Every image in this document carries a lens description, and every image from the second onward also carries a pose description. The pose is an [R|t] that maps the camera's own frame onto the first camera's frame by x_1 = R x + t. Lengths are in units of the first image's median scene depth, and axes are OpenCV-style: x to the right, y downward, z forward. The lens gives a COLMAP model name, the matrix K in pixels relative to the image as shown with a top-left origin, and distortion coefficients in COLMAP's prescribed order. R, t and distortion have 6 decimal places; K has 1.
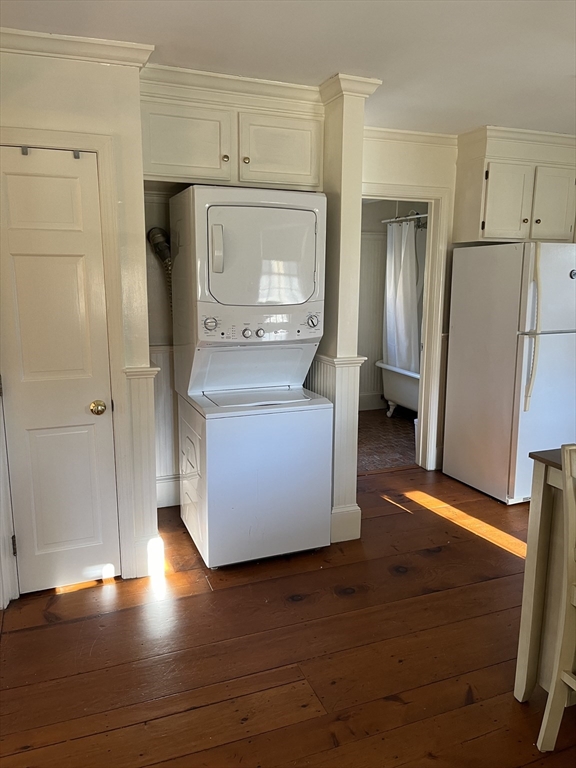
lens RADIAL K [[584.0, 0, 288.0], [0, 584.0, 384.0], [0, 0, 1]] dist [0.066505, -0.098366]
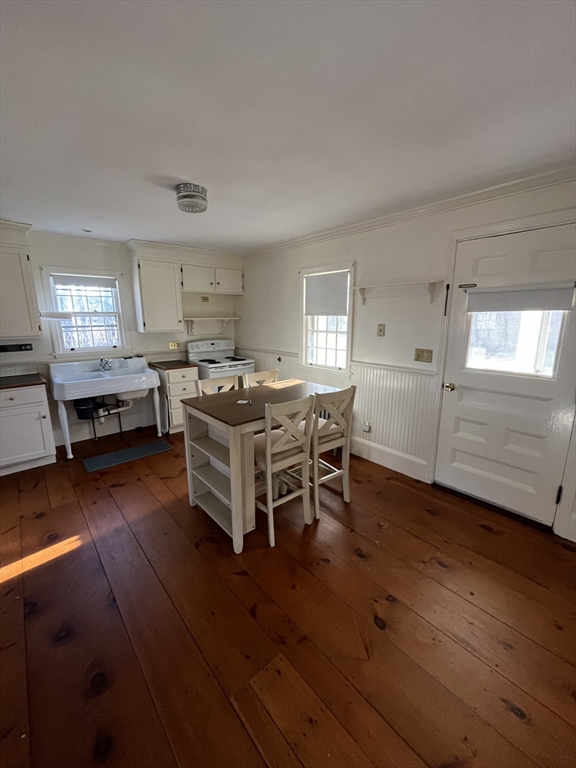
lens RADIAL K [[311.3, 0, 288.0], [0, 311.3, 384.0], [0, 0, 1]] dist [-0.001762, -0.000158]
pose [[-0.337947, -0.202894, 0.919035, -0.285976], [0.177012, 0.945358, 0.273796, -0.133015], [-0.924369, 0.255209, -0.283567, 0.622831]]
